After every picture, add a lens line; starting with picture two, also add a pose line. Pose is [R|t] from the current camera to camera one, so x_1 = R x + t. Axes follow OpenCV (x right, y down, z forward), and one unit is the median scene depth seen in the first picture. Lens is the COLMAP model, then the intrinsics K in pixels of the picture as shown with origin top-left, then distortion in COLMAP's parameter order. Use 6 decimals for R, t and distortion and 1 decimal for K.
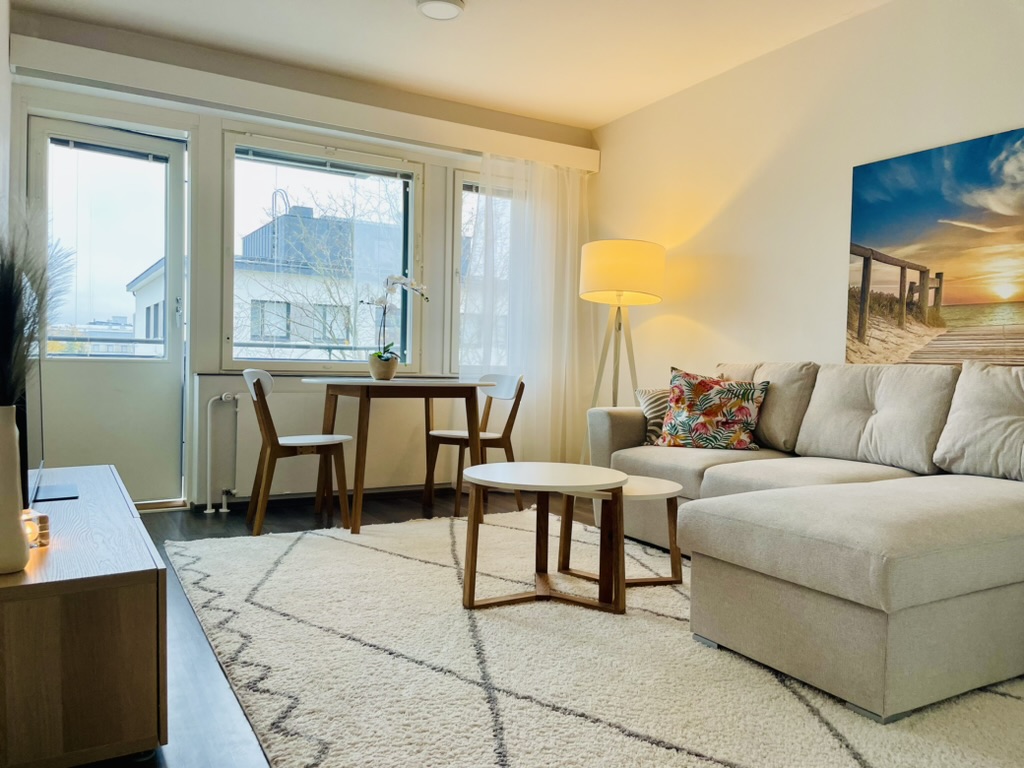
lens RADIAL K [[774.2, 0, 512.0], [0, 774.2, 384.0], [0, 0, 1]] dist [0.095858, -0.149657]
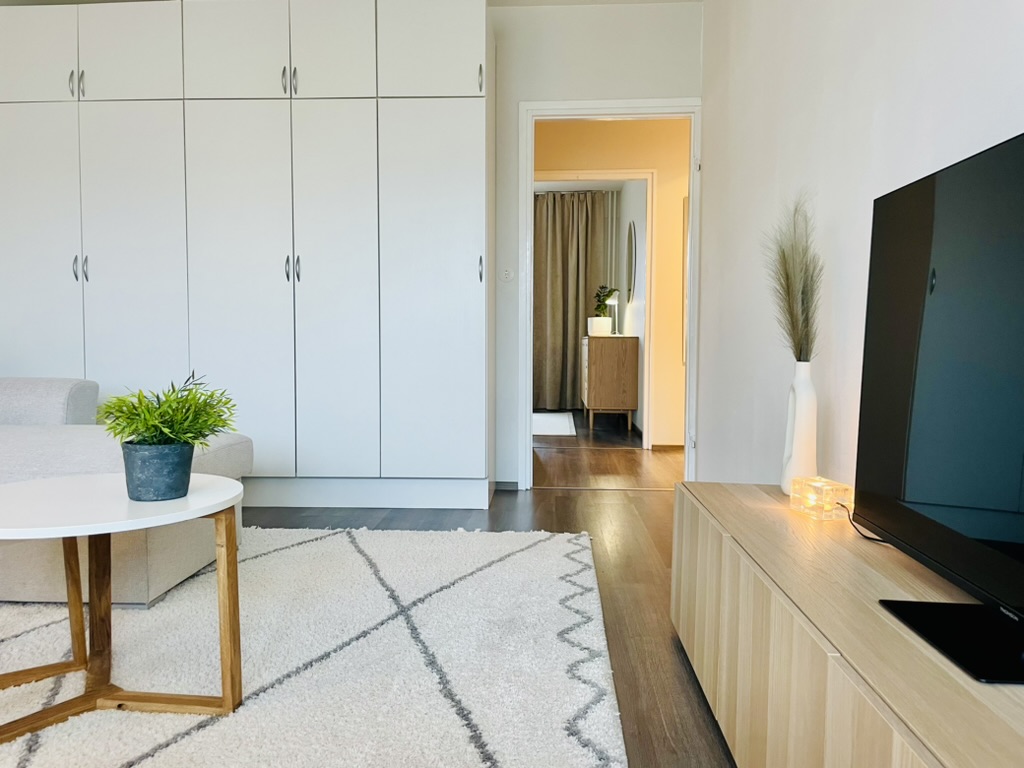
lens RADIAL K [[768.4, 0, 515.9], [0, 768.4, 381.1], [0, 0, 1]] dist [0.084591, -0.118845]
pose [[-0.836761, -0.049970, 0.545283, -0.407763], [-0.006297, 0.996639, 0.081671, -0.013820], [-0.547532, 0.064906, -0.834264, 0.990953]]
